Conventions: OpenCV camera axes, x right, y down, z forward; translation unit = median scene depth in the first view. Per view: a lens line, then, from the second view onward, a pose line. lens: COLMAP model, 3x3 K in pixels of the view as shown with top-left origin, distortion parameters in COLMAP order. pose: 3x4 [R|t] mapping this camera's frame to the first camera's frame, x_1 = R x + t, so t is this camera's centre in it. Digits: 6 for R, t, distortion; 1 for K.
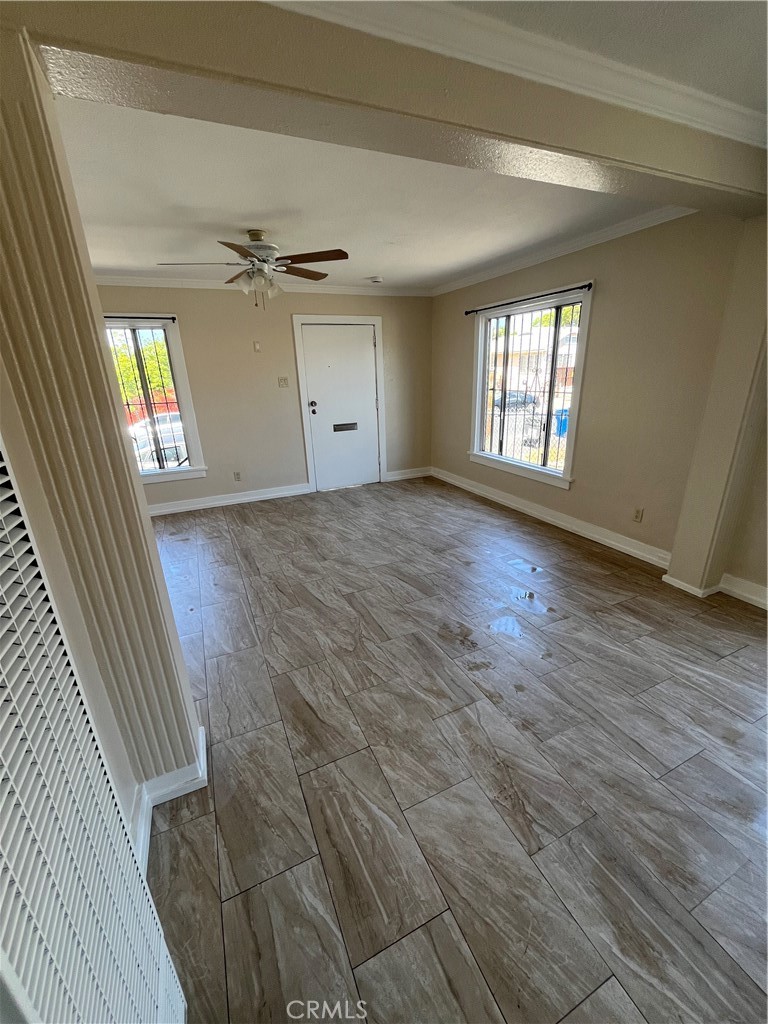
lens RADIAL K [[411.3, 0, 383.4], [0, 411.3, 512.4], [0, 0, 1]] dist [-0.001580, 0.000876]
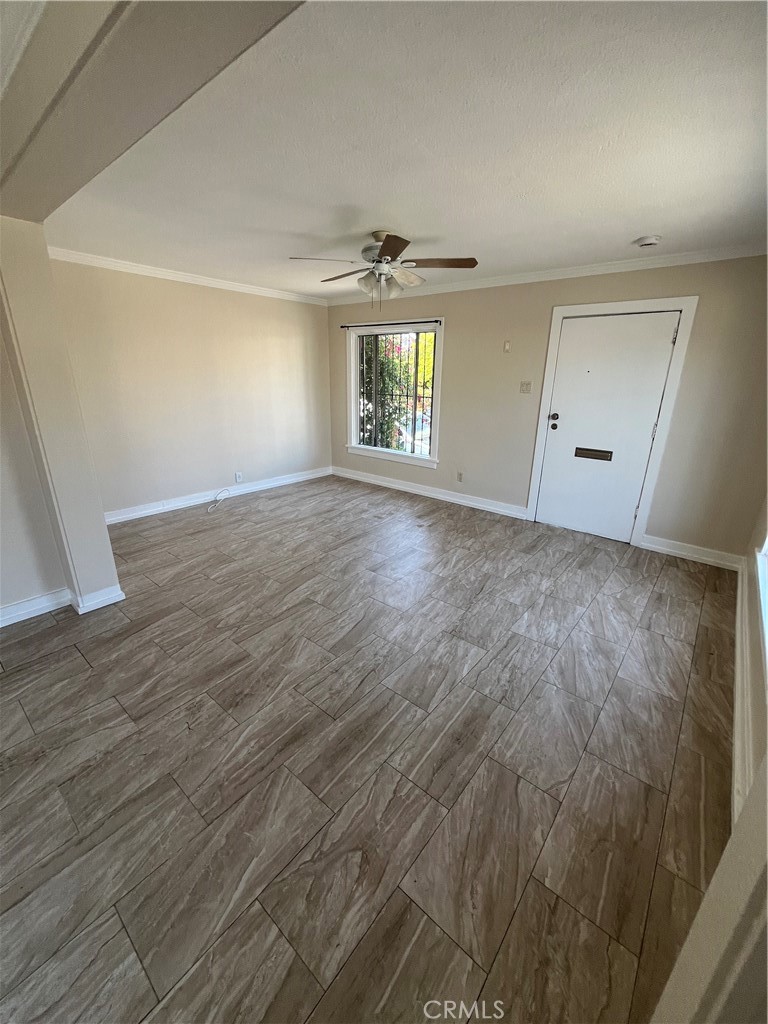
lens RADIAL K [[411.3, 0, 382.4], [0, 411.3, 511.4], [0, 0, 1]] dist [-0.001580, 0.000876]
pose [[0.430698, 0.326689, -0.841293, 0.559210], [-0.327891, 0.925128, 0.191380, -0.180420], [0.840825, 0.193426, 0.505569, 0.457829]]
